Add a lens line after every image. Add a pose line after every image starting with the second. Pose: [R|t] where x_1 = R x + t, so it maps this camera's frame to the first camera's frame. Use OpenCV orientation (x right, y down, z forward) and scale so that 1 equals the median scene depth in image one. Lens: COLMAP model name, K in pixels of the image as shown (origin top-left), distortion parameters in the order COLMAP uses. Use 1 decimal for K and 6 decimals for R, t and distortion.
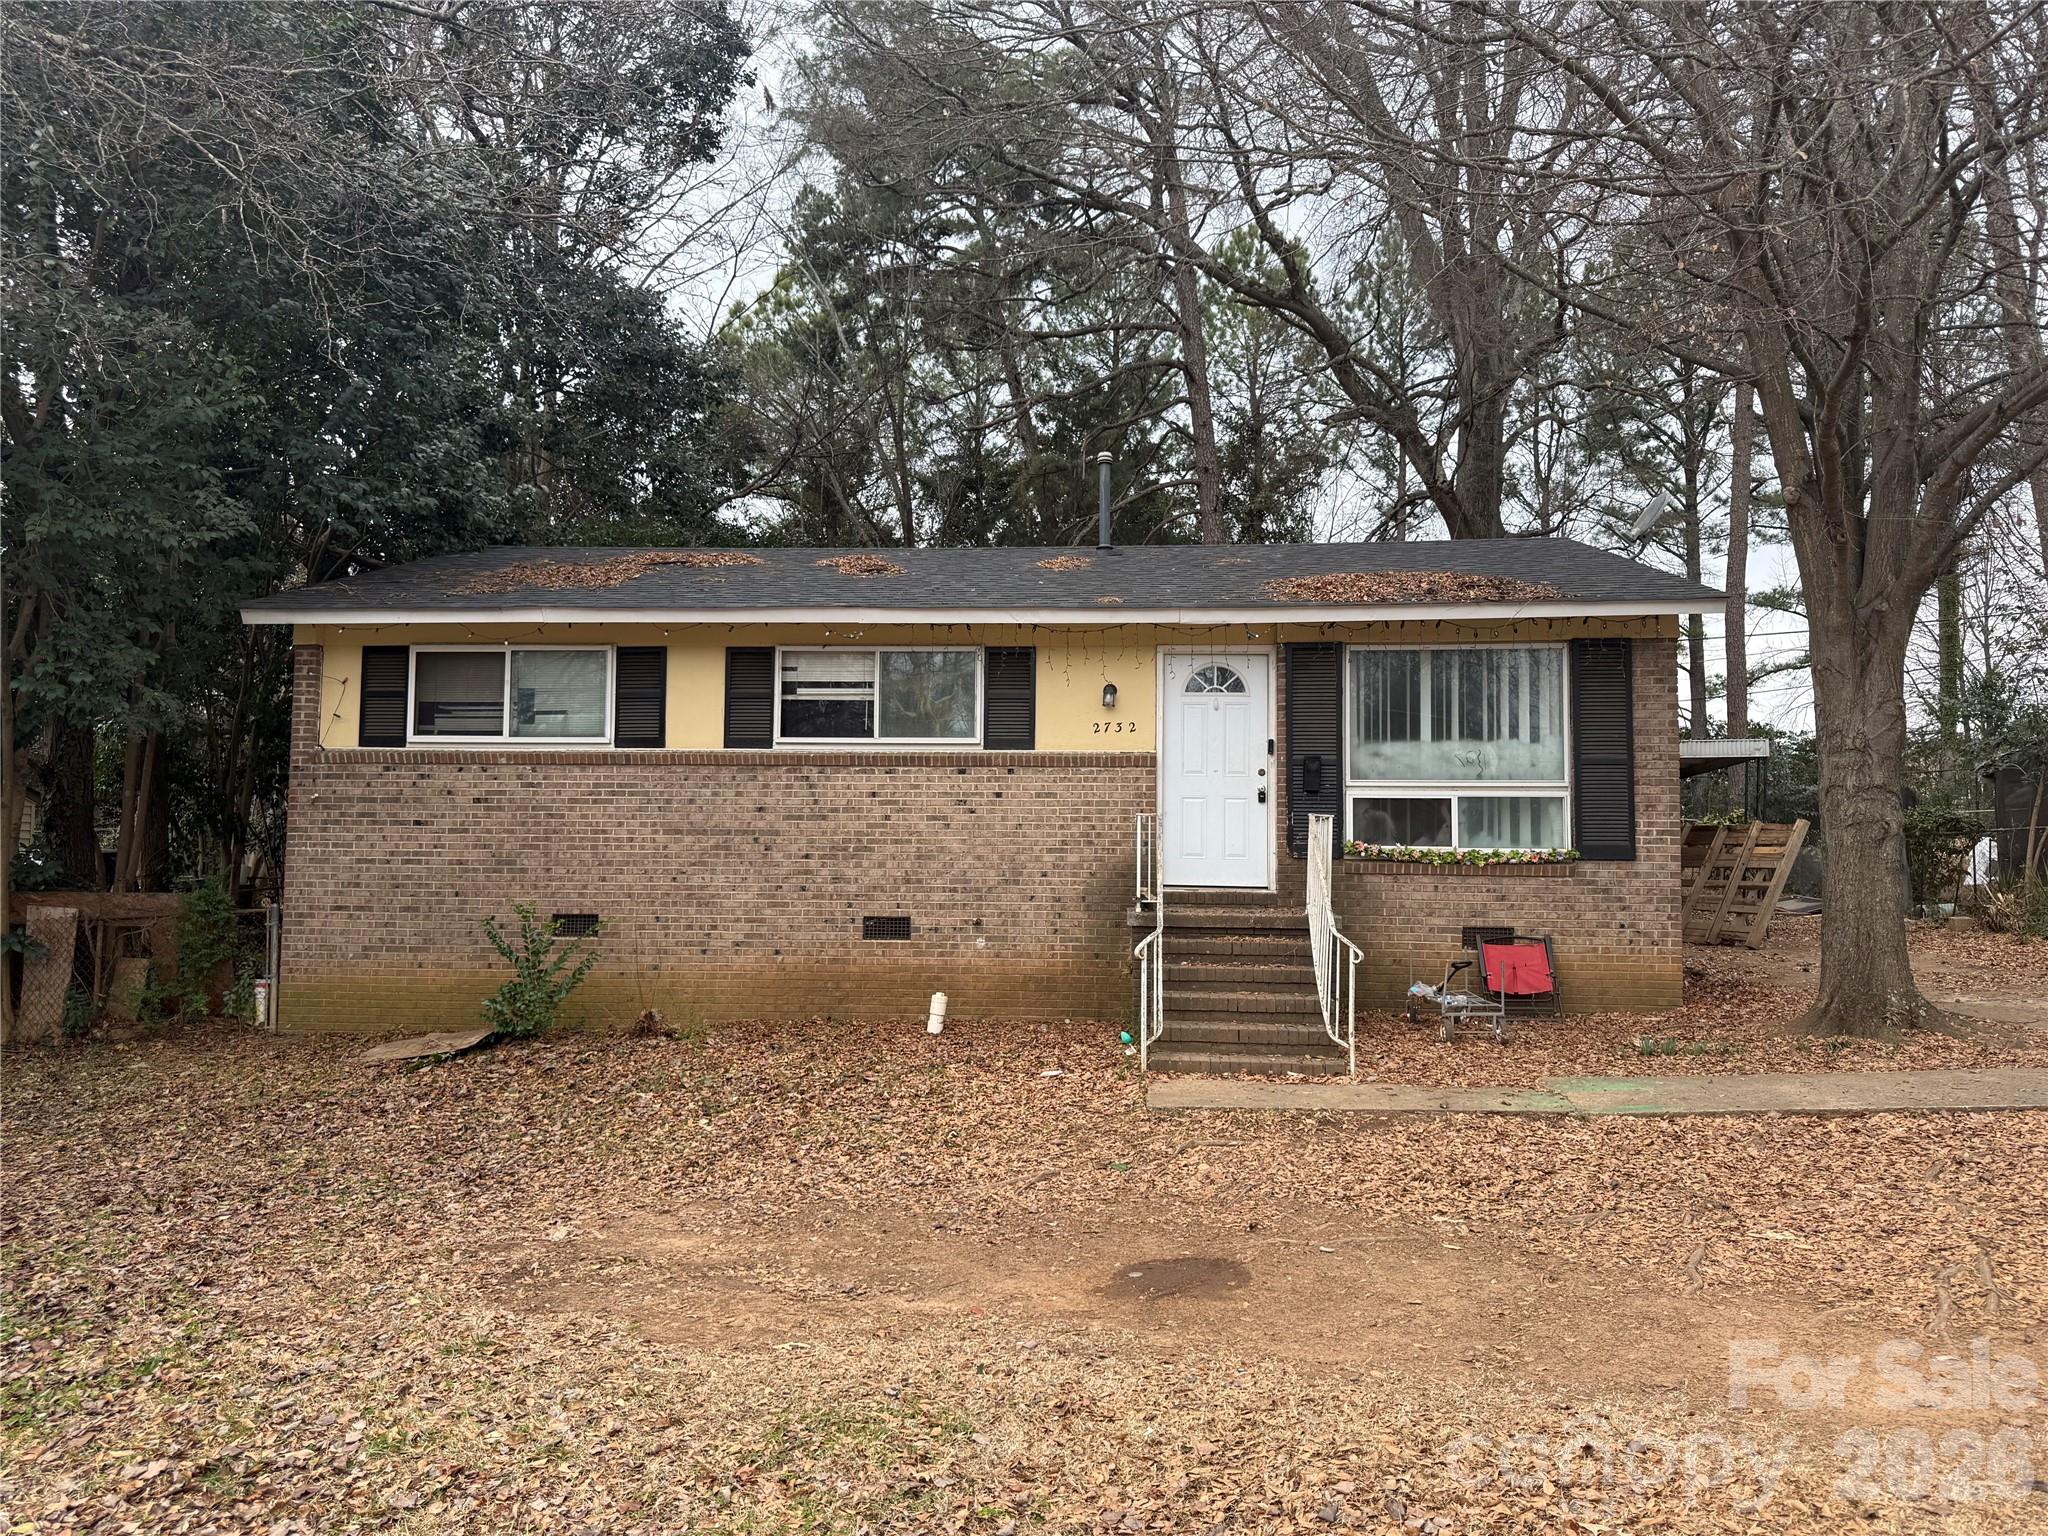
lens RADIAL K [[1429.0, 0, 1019.6], [0, 1429.0, 765.0], [0, 0, 1]] dist [0.040124, -0.039696]
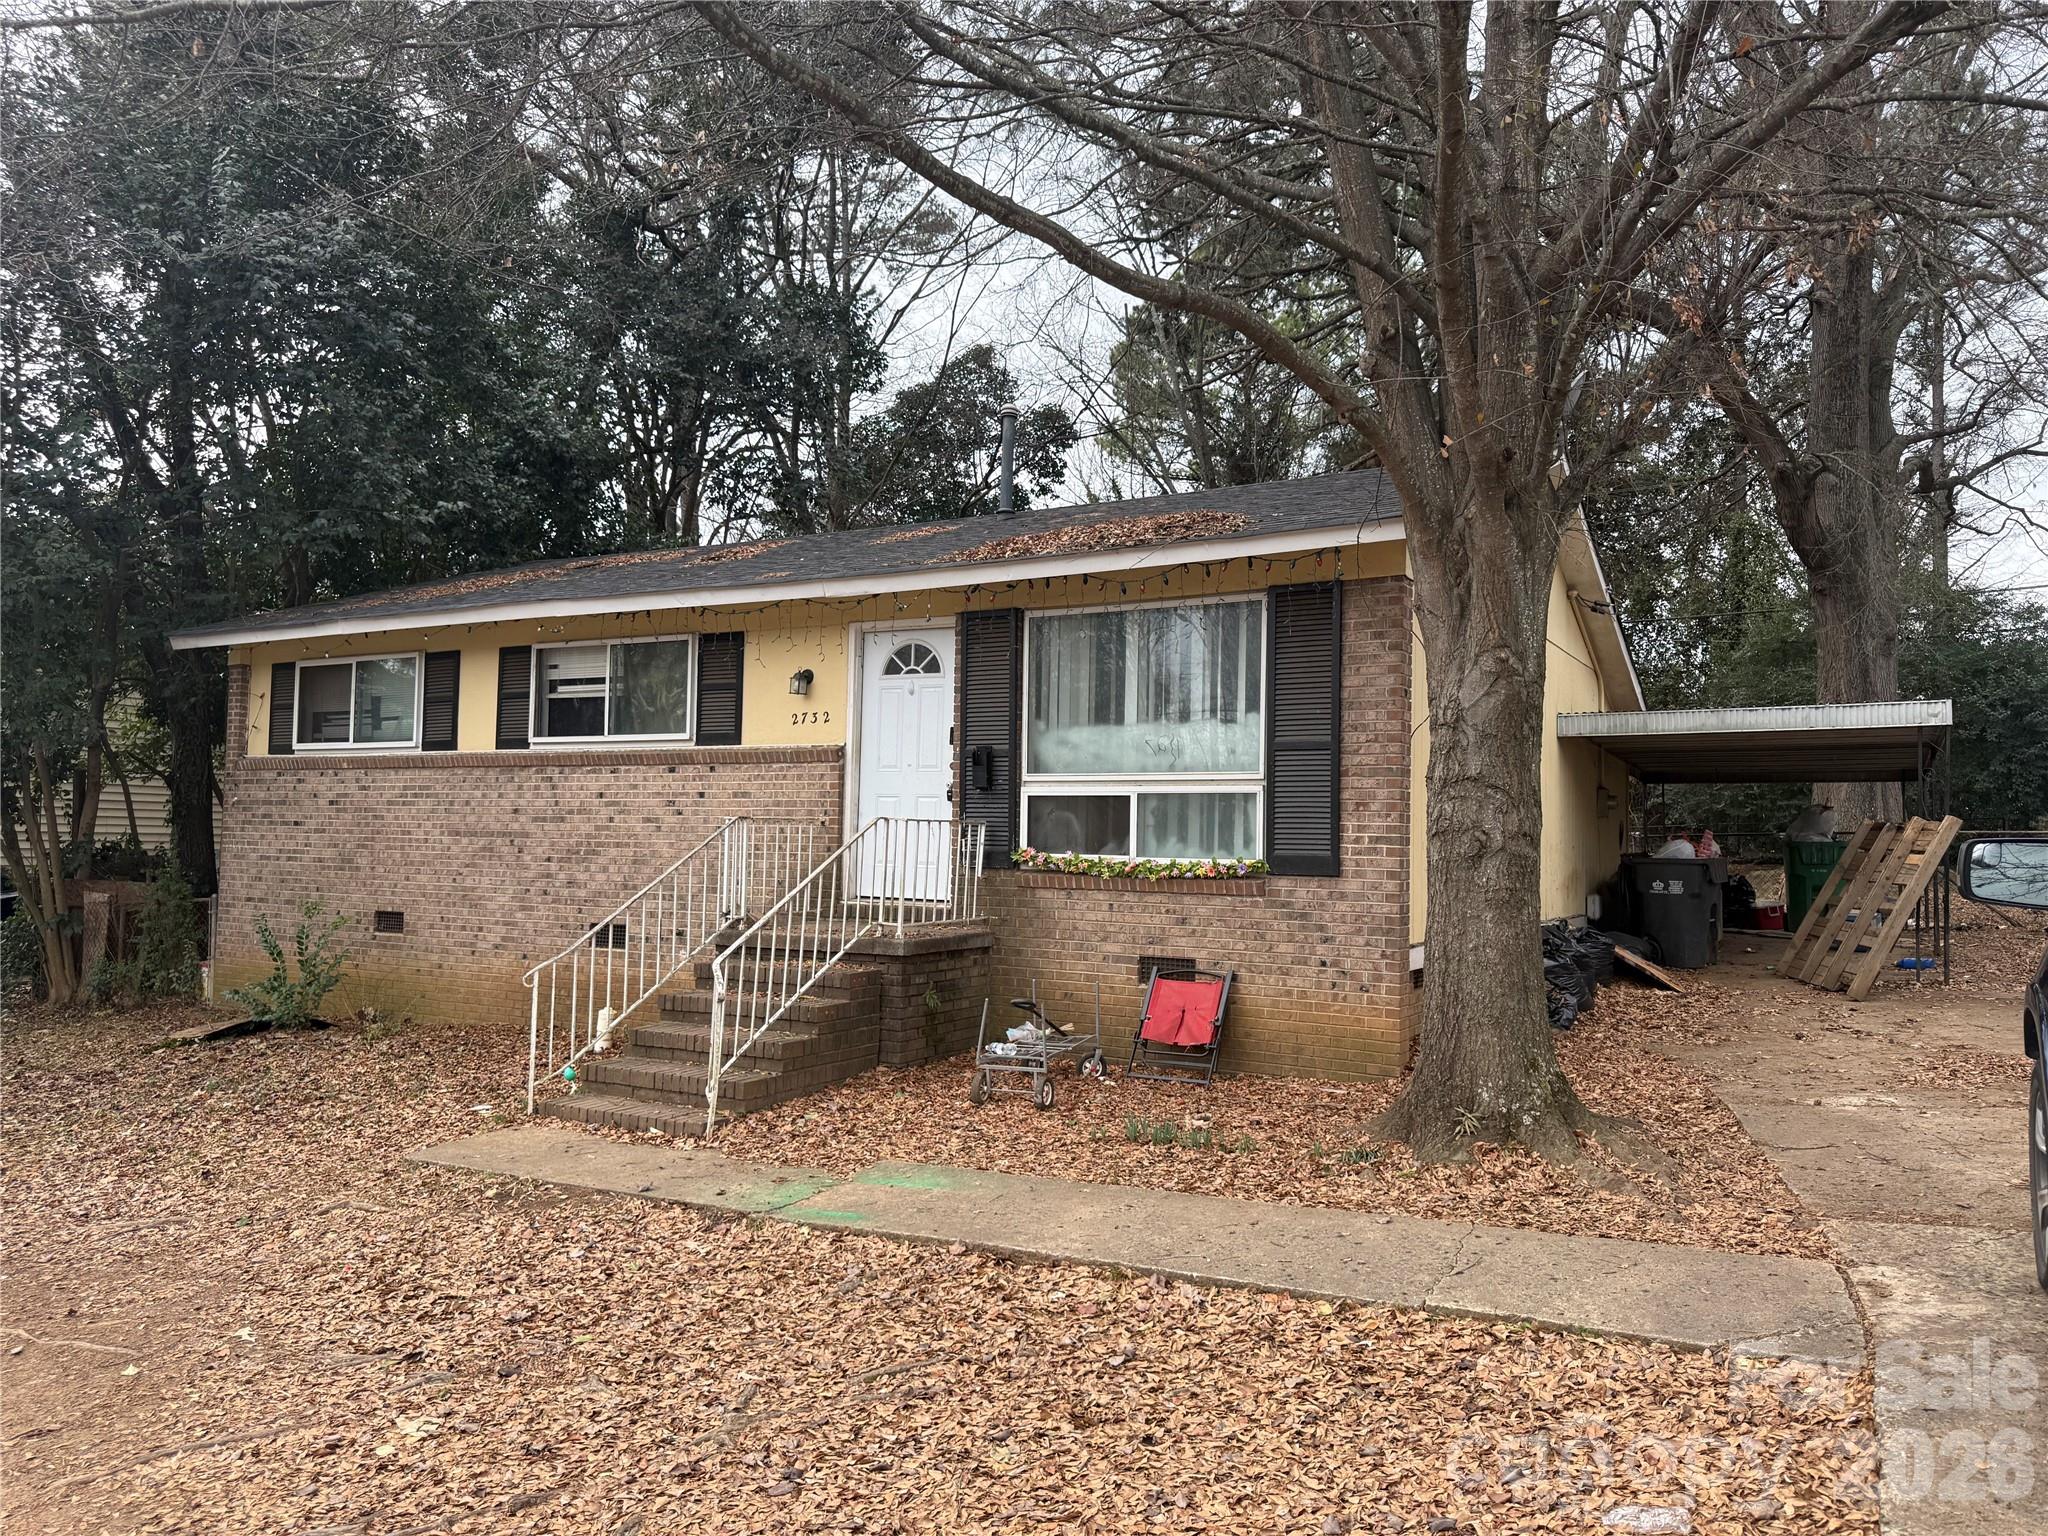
lens RADIAL K [[1429.0, 0, 1028.6], [0, 1429.0, 770.5], [0, 0, 1]] dist [0.040124, -0.039696]
pose [[0.914745, -0.014717, -0.403764, 0.548351], [0.021734, 0.999682, 0.012801, -0.002035], [0.403447, -0.020485, 0.914774, 0.237335]]
